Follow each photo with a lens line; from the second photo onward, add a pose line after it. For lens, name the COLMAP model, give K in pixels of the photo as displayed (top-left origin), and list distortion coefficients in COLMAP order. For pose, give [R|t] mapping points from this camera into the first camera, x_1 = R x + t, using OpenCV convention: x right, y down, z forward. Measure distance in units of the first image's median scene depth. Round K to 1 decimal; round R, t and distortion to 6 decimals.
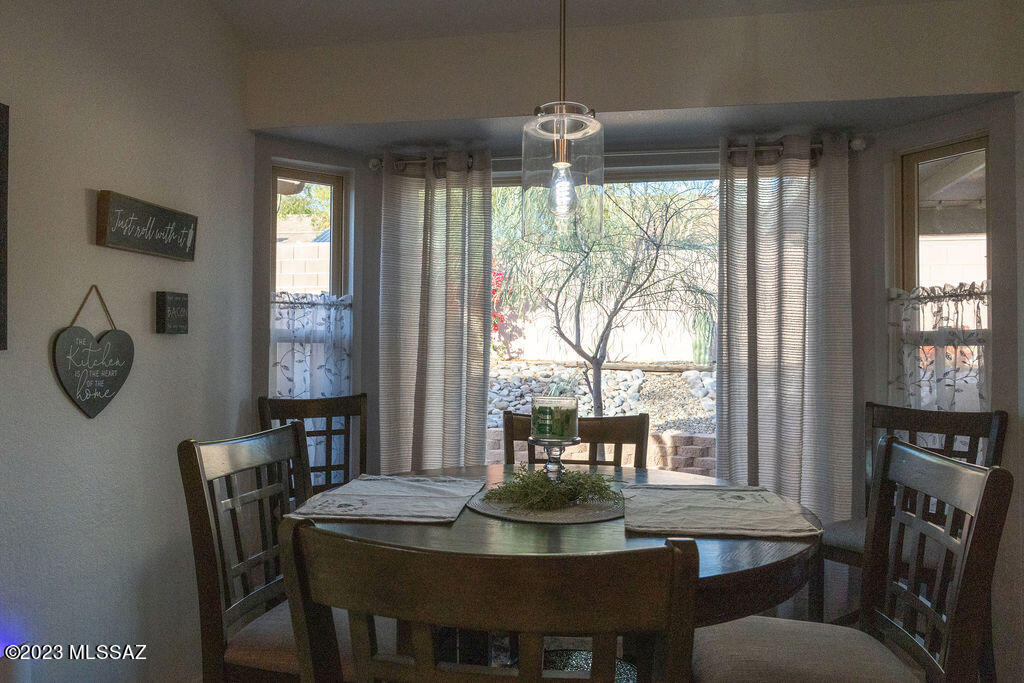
lens RADIAL K [[721.7, 0, 512.0], [0, 721.7, 341.5], [0, 0, 1]] dist [-0.007741, -0.003360]
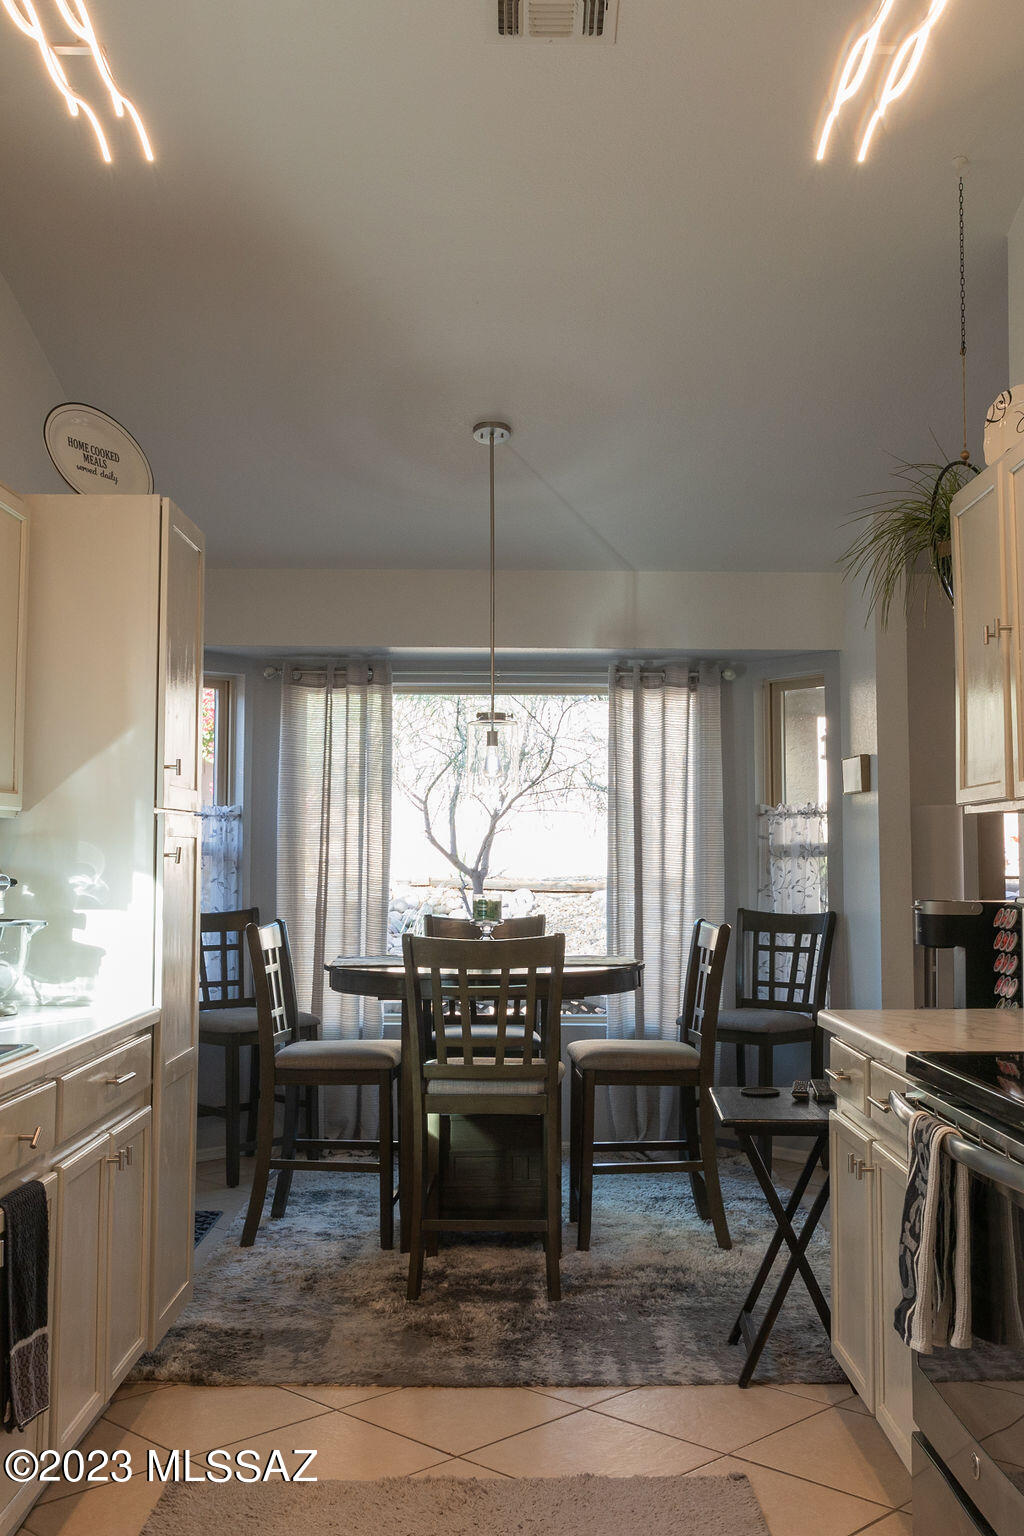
lens RADIAL K [[1082.6, 0, 512.0], [0, 1082.6, 768.0], [0, 0, 1]] dist [-0.007741, -0.003360]
pose [[0.987317, 0.009721, 0.158464, -0.102913], [0.001813, 0.997368, -0.072478, -0.009623], [-0.158752, 0.071846, 0.984701, -0.528749]]
